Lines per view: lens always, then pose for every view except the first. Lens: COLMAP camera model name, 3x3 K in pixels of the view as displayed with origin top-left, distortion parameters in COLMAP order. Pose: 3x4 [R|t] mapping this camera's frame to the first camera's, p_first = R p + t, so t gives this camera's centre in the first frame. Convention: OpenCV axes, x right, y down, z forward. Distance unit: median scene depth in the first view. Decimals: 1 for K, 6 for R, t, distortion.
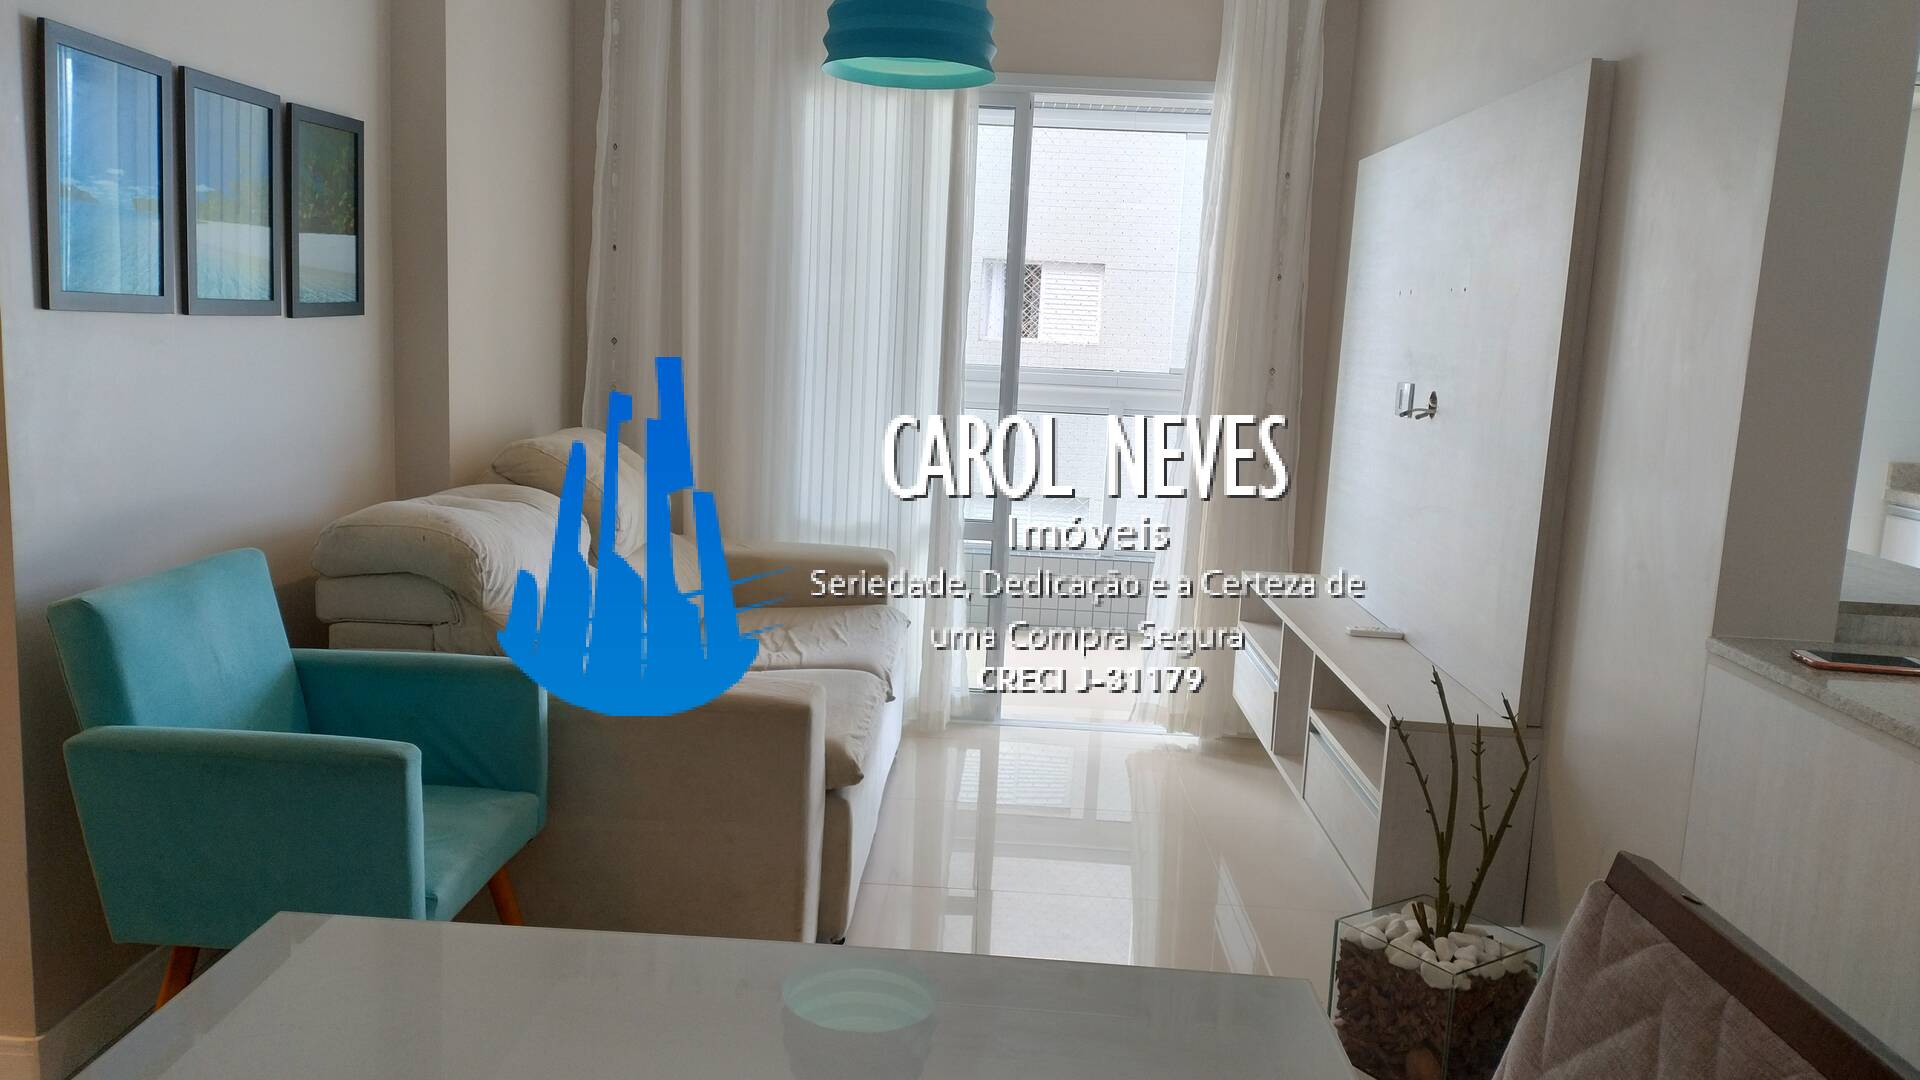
lens RADIAL K [[1350.2, 0, 960.0], [0, 1350.2, 540.0], [0, 0, 1]] dist [-0.000901, -0.000209]
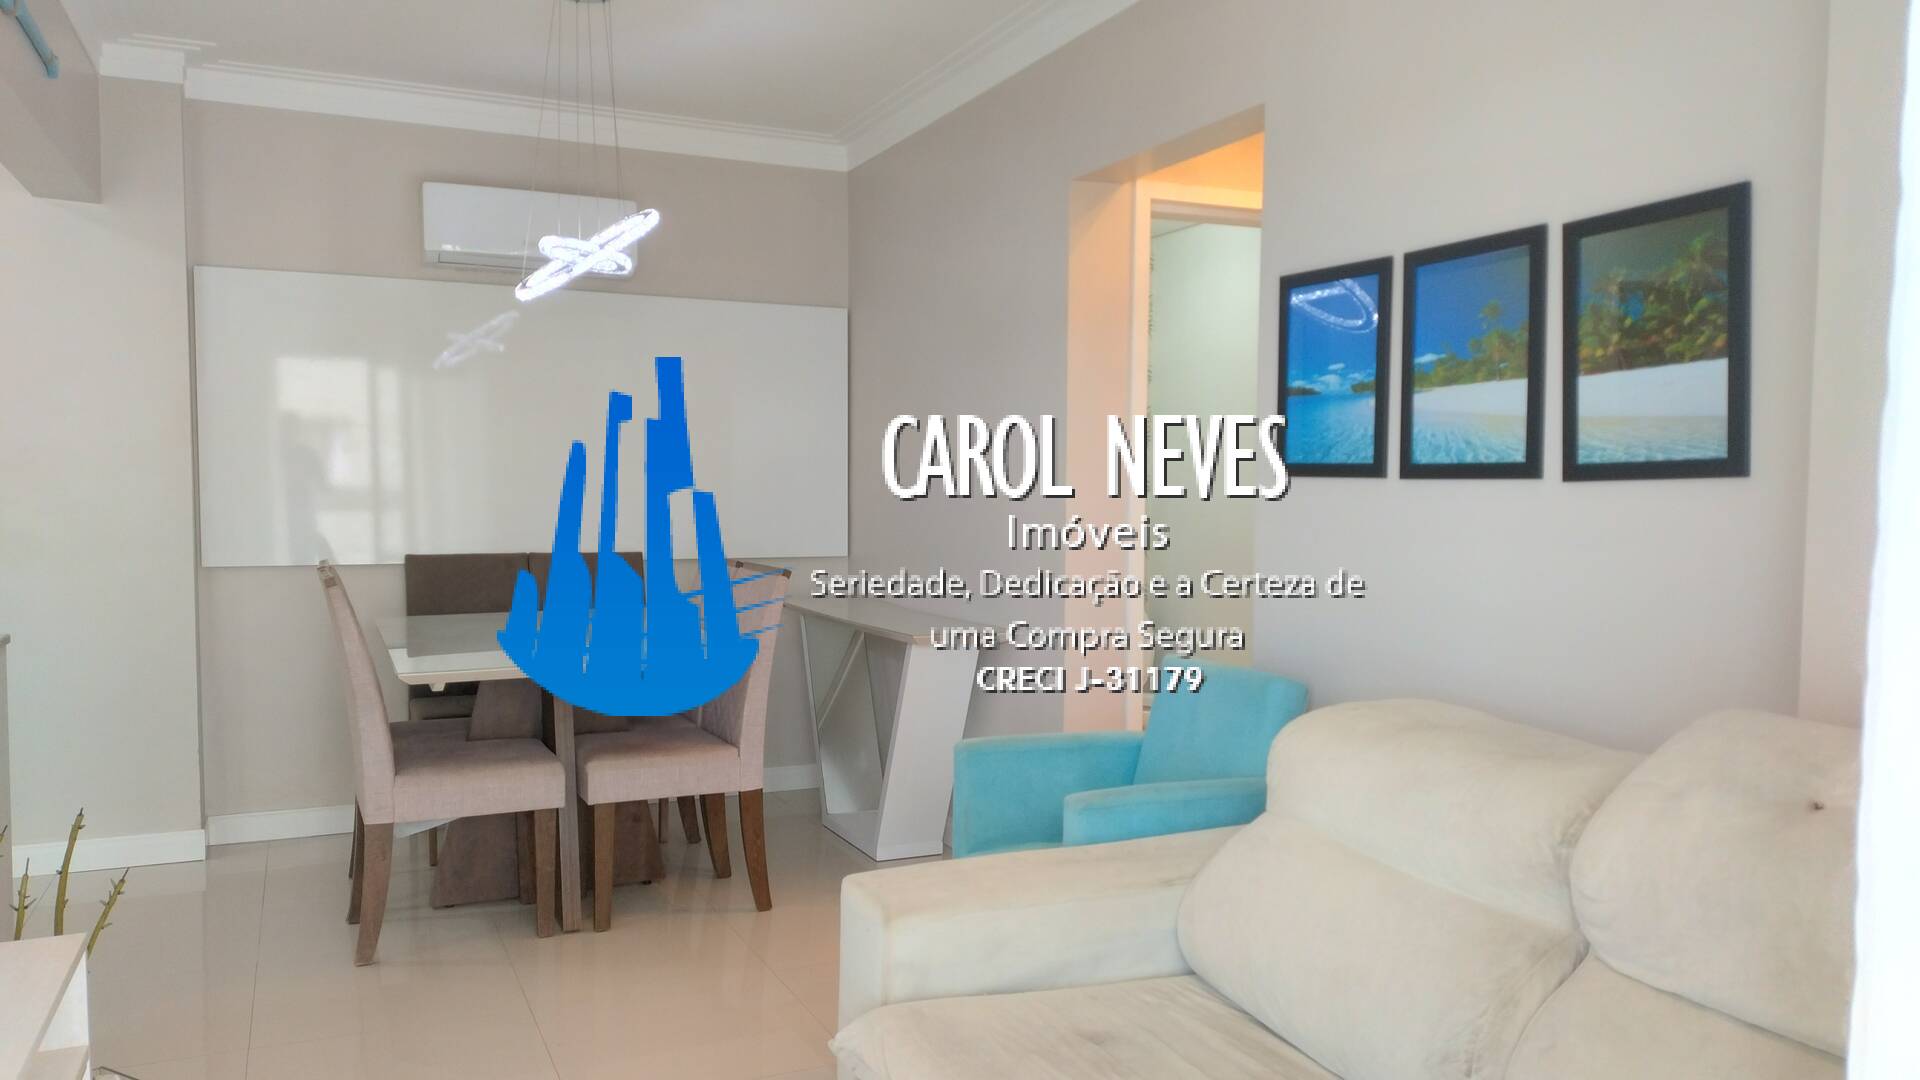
lens RADIAL K [[1350.2, 0, 960.0], [0, 1350.2, 540.0], [0, 0, 1]] dist [-0.000901, -0.000209]
pose [[-0.888222, -0.026932, -0.458624, 0.211736], [-0.114670, 0.979680, 0.164553, -0.231270], [0.444874, 0.198750, -0.873262, 1.620435]]
